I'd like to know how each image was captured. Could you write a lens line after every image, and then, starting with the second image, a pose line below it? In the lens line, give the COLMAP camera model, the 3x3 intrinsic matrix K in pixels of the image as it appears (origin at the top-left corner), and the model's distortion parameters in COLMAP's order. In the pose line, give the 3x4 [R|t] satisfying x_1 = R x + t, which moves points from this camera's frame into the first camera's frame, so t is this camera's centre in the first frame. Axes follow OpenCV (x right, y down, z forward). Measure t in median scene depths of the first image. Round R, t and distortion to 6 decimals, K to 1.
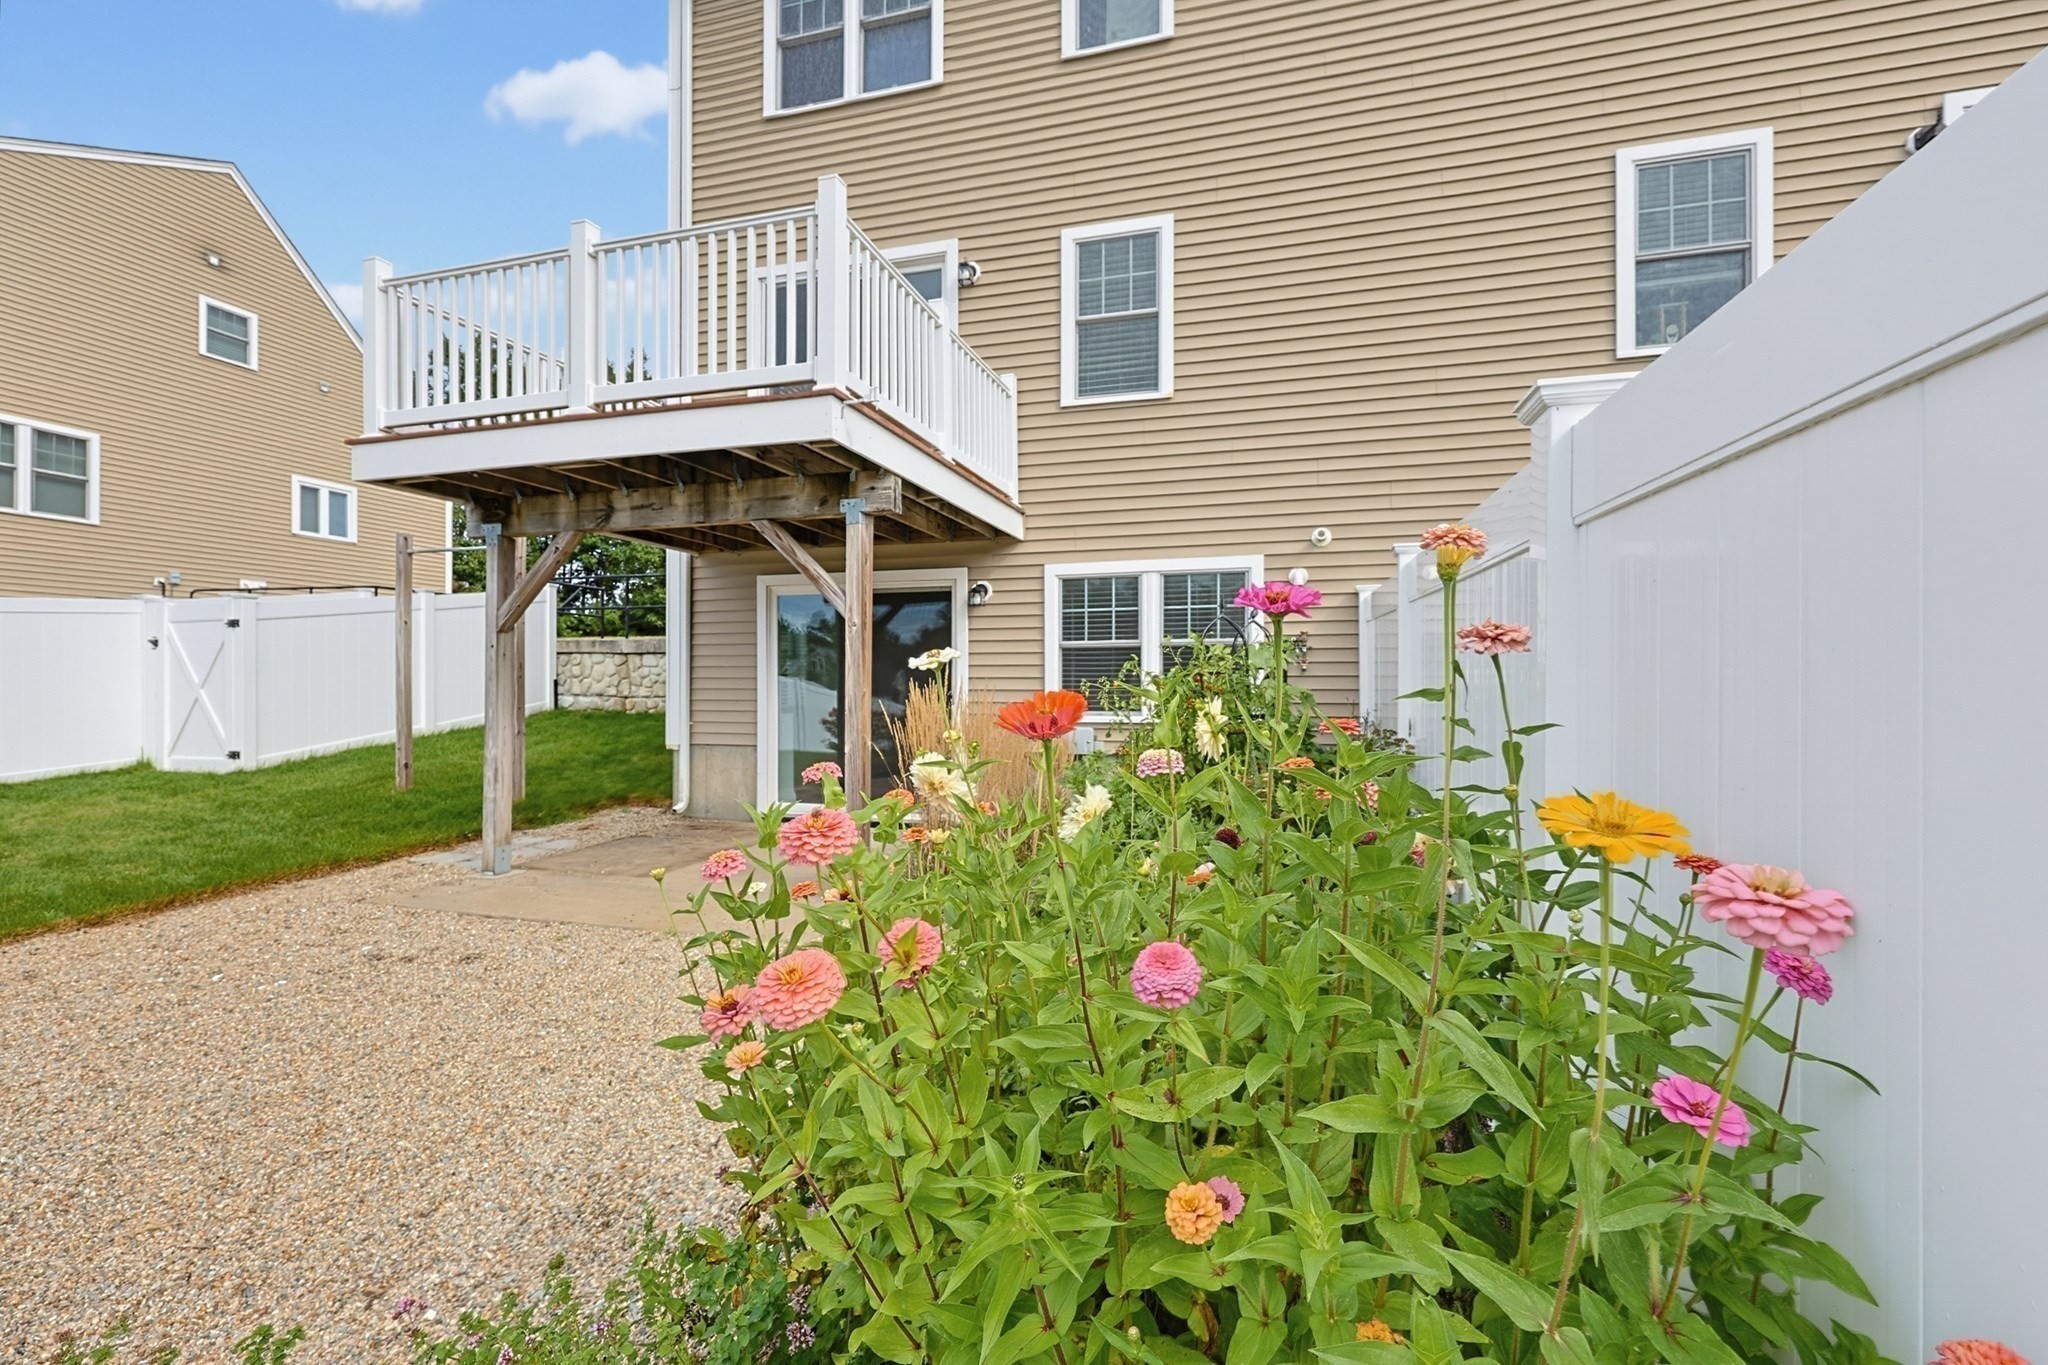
lens RADIAL K [[851.1, 0, 1038.6], [0, 851.1, 683.8], [0, 0, 1]] dist [-0.000143, -0.000048]
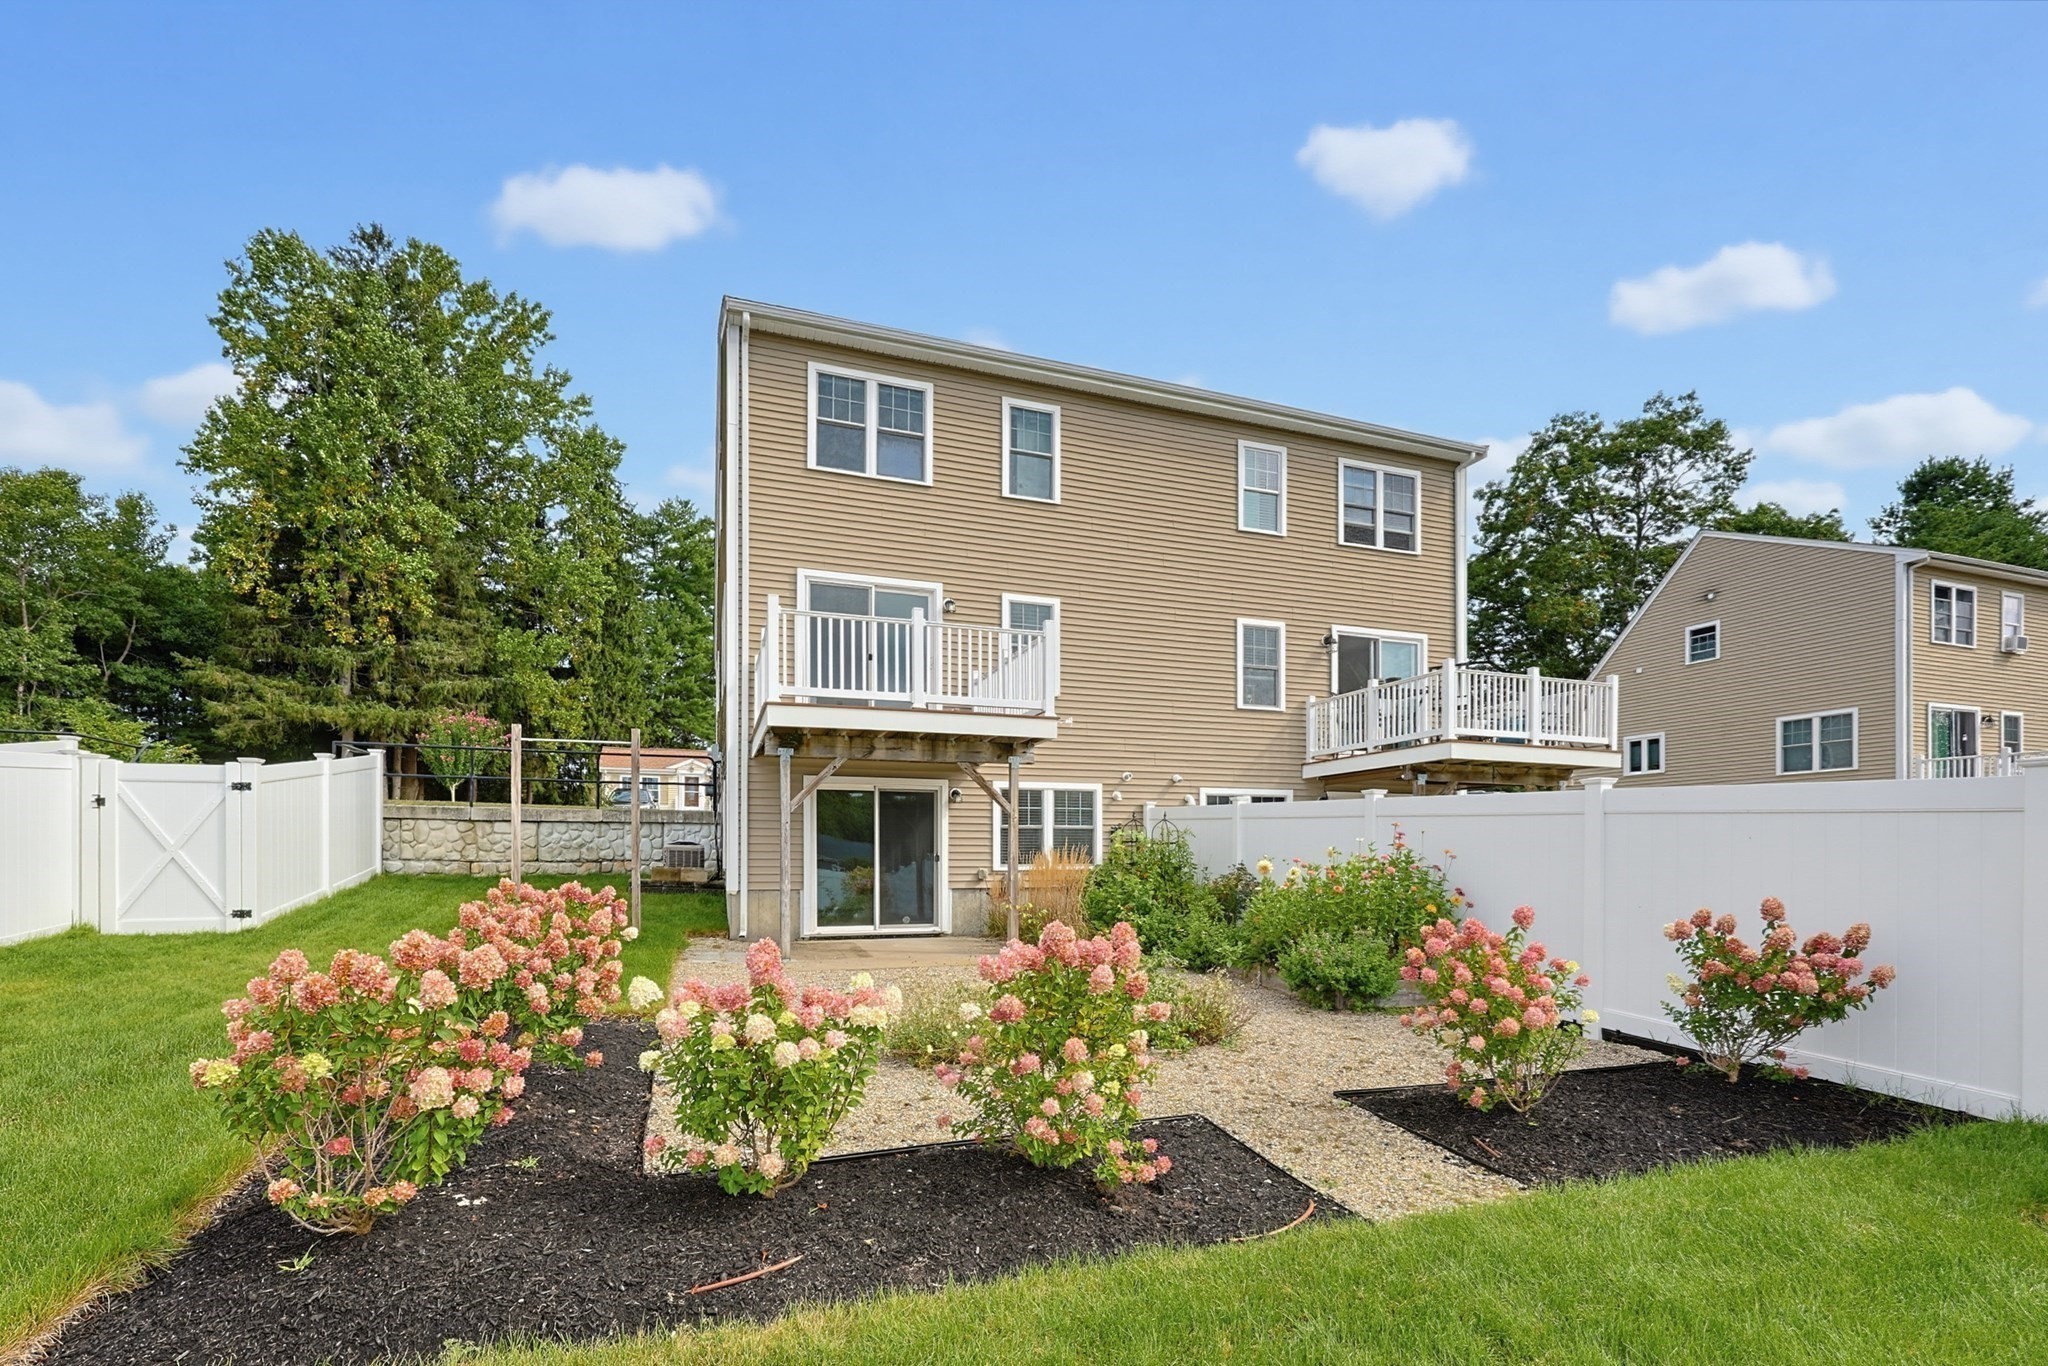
lens RADIAL K [[856.5, 0, 1015.8], [0, 856.5, 857.6], [0, 0, 1]] dist [-0.000028, 0.000023]
pose [[0.826417, 0.000799, 0.563059, -0.946595], [-0.000842, 1.000000, -0.000183, 0.018416], [-0.563058, -0.000323, 0.826417, -0.487391]]
